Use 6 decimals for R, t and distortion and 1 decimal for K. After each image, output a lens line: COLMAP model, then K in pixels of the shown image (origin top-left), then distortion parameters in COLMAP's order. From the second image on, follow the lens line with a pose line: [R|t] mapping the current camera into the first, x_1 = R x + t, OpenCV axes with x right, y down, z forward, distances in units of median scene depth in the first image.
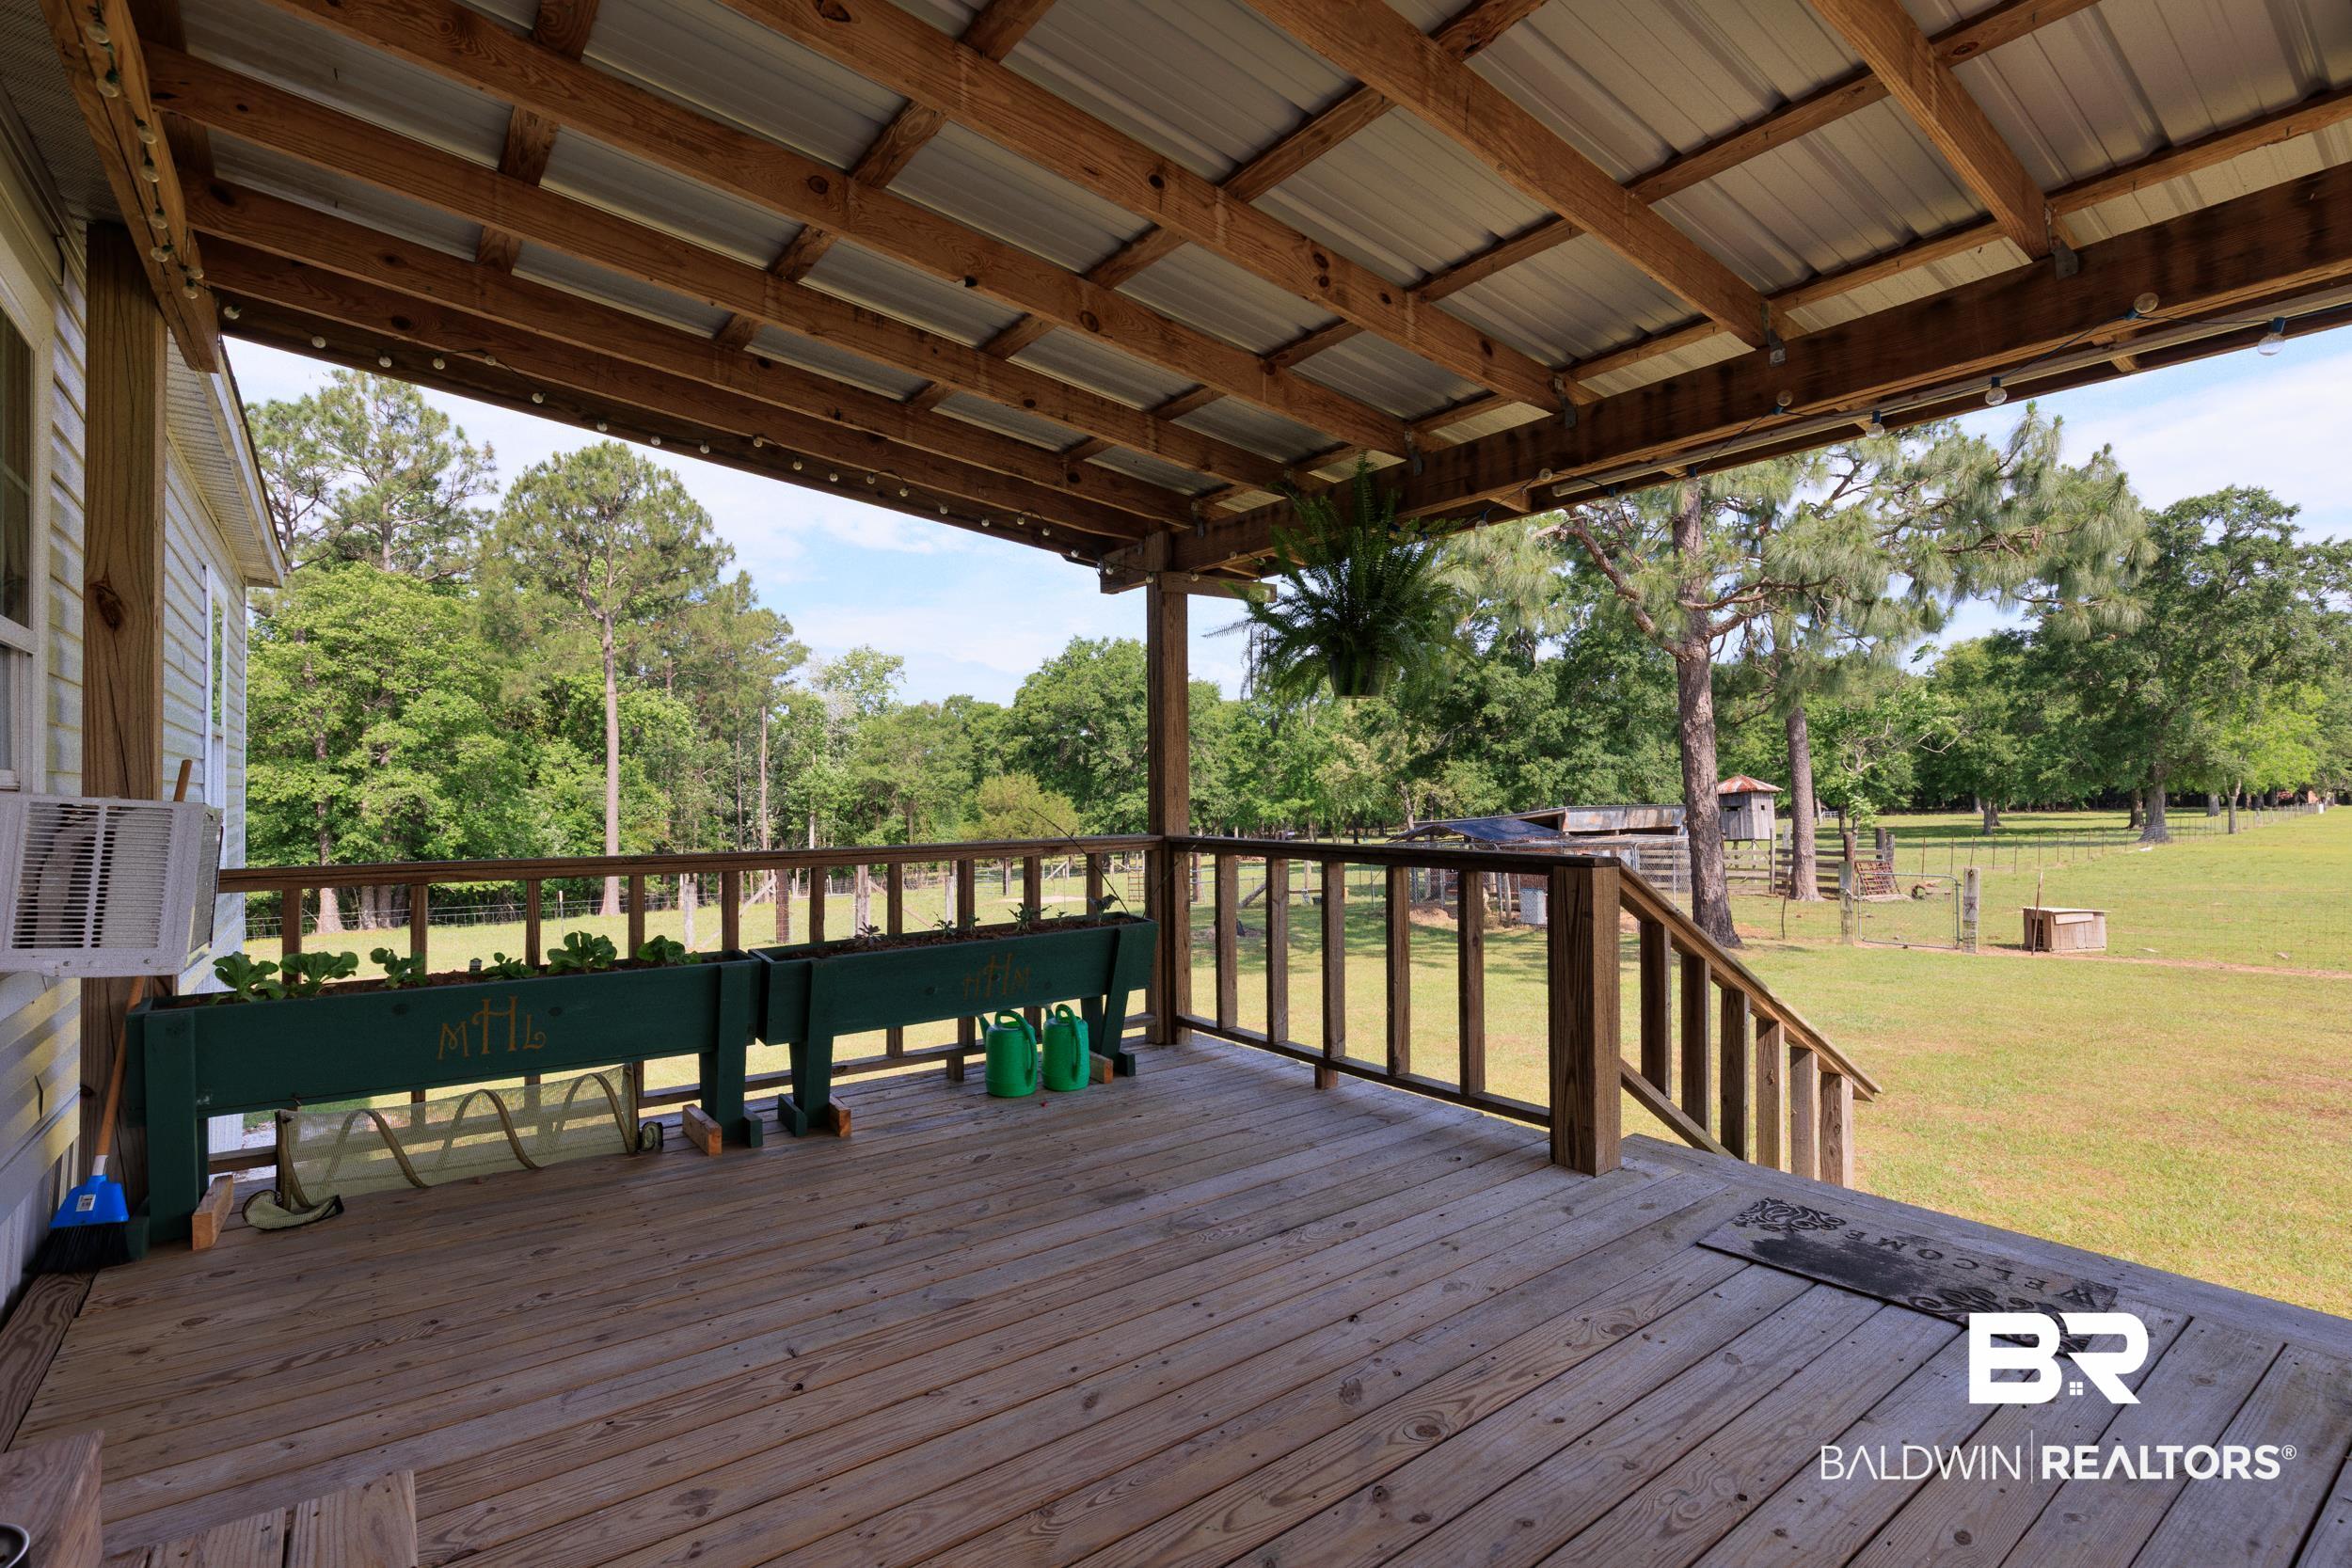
lens RADIAL K [[1093.9, 0, 1176.0], [0, 1093.9, 784.0], [0, 0, 1]] dist [-0.020848, 0.000027]
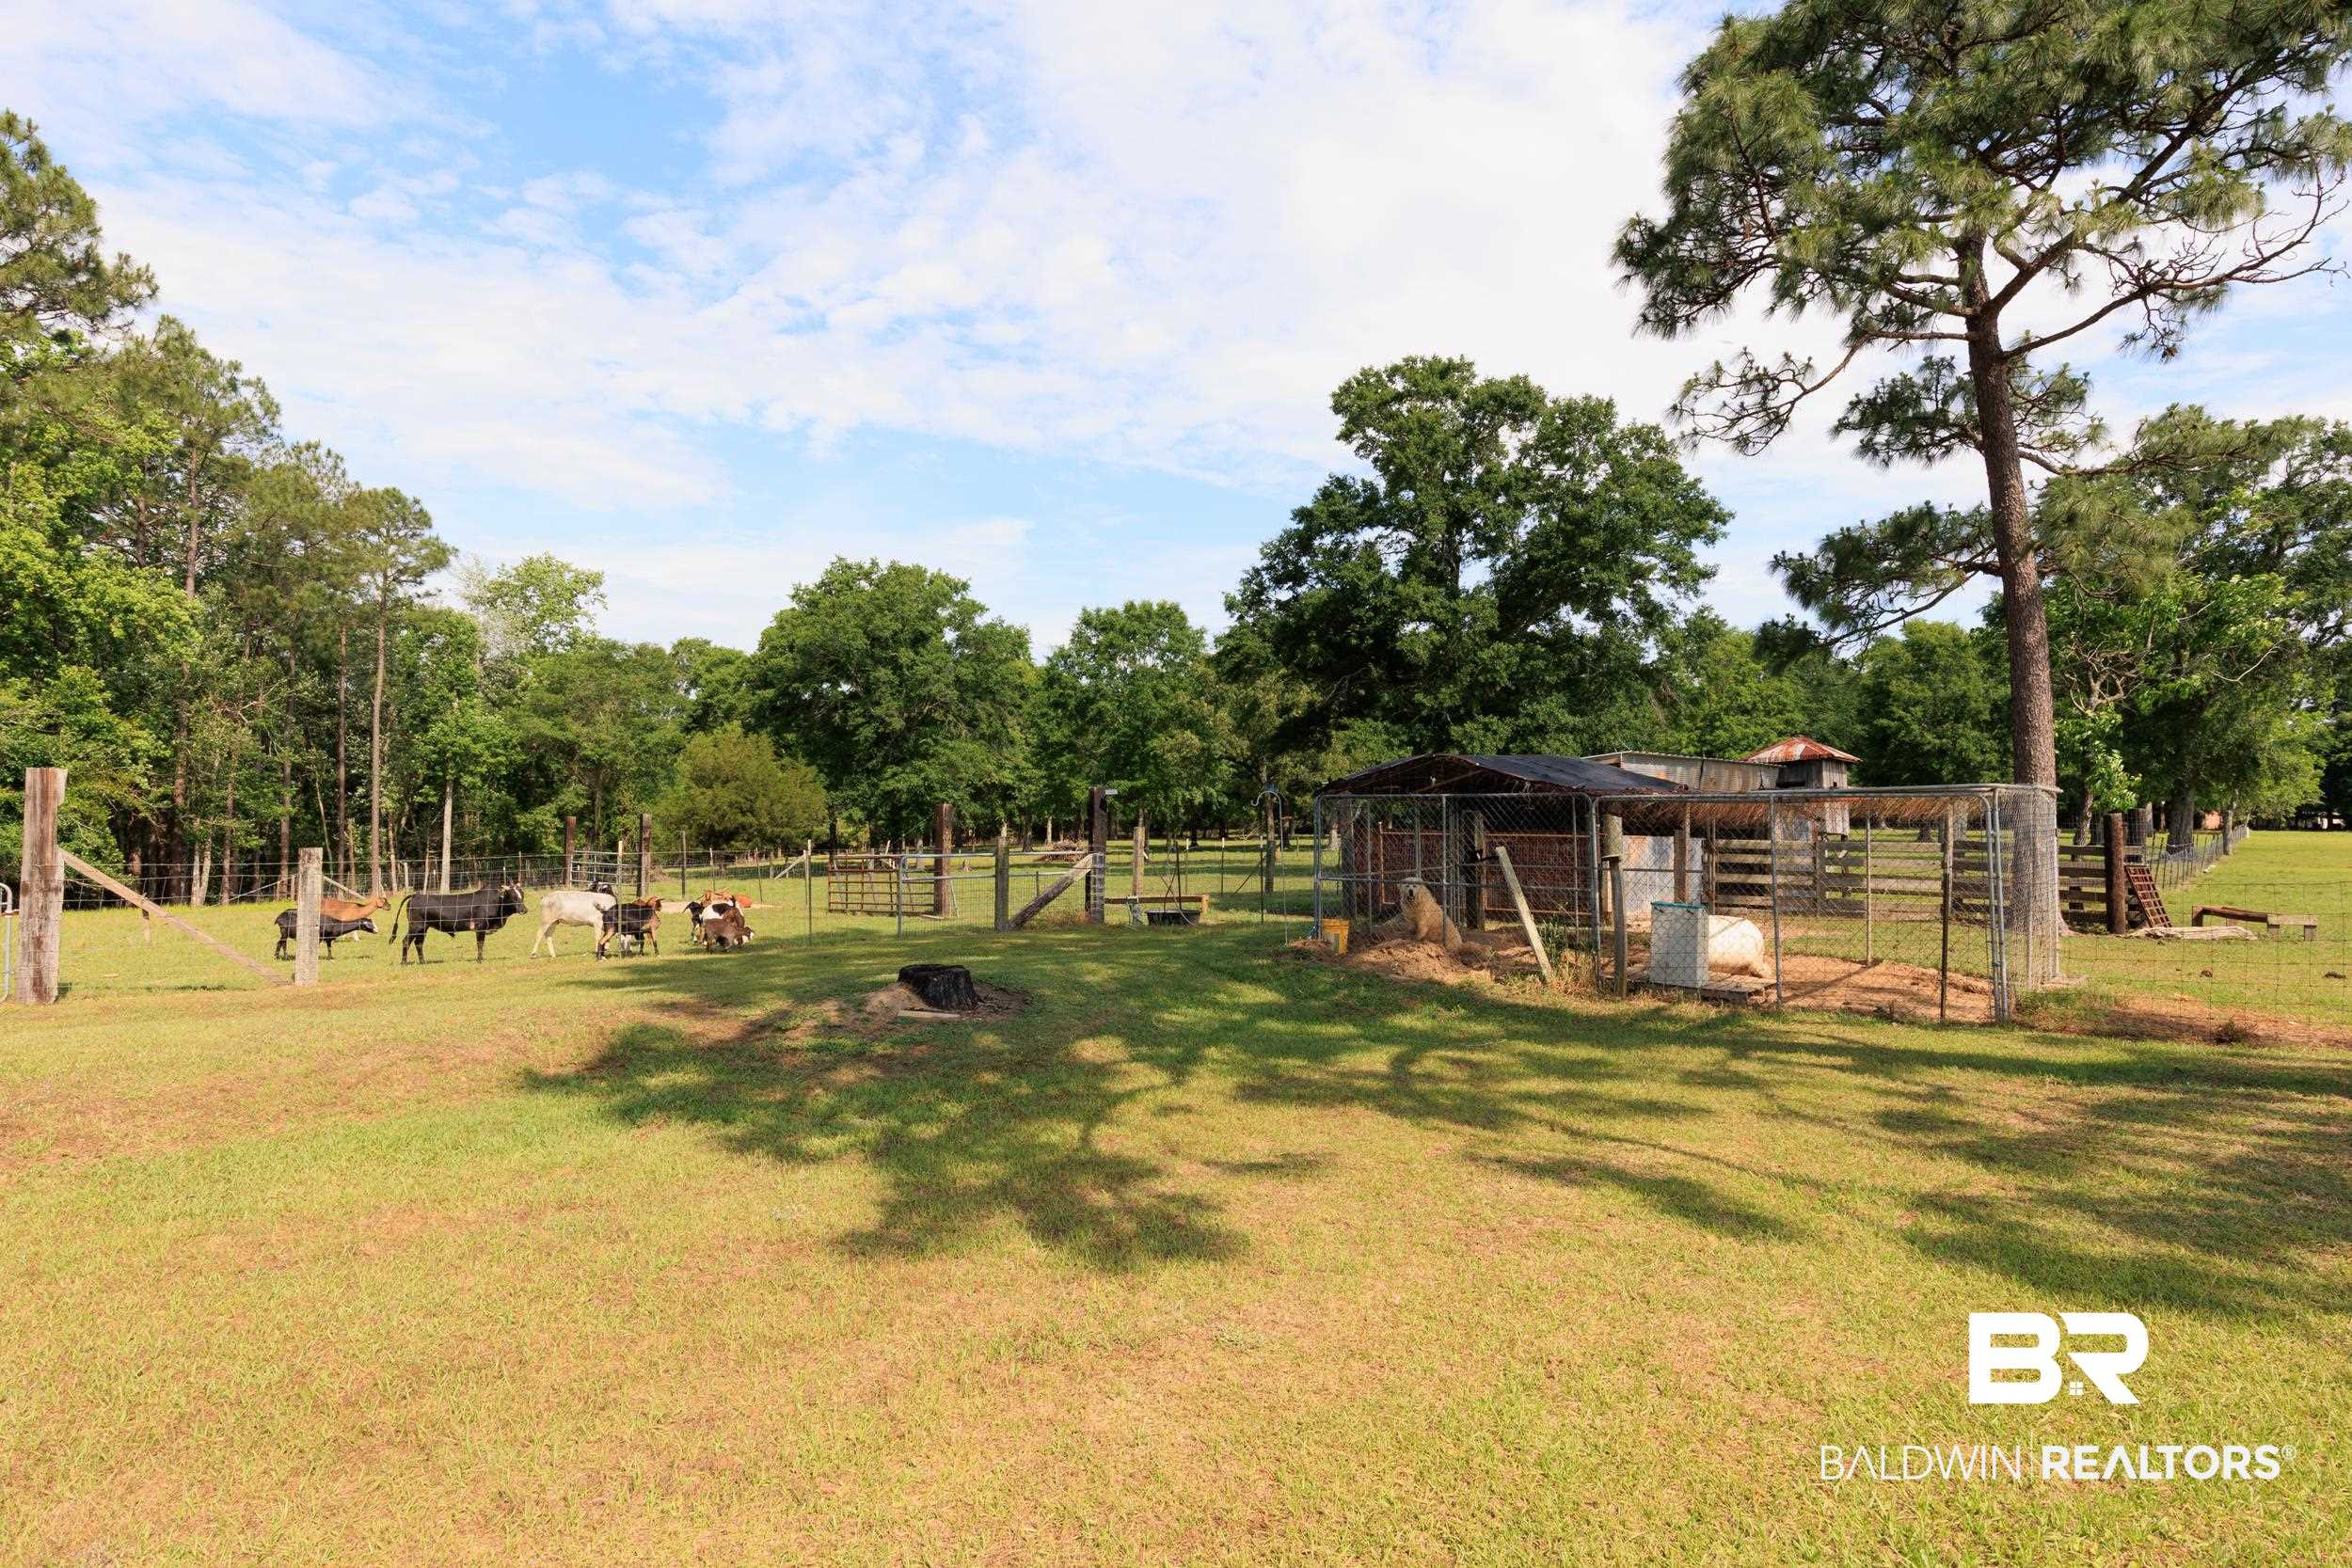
lens RADIAL K [[1231.1, 0, 1176.0], [0, 1231.1, 784.0], [0, 0, 1]] dist [-0.049219, 0.000415]
pose [[0.988015, 0.031980, 0.151008, 0.025180], [-0.032459, 0.999473, 0.000707, 0.021324], [-0.150906, -0.005600, 0.988532, 0.225208]]
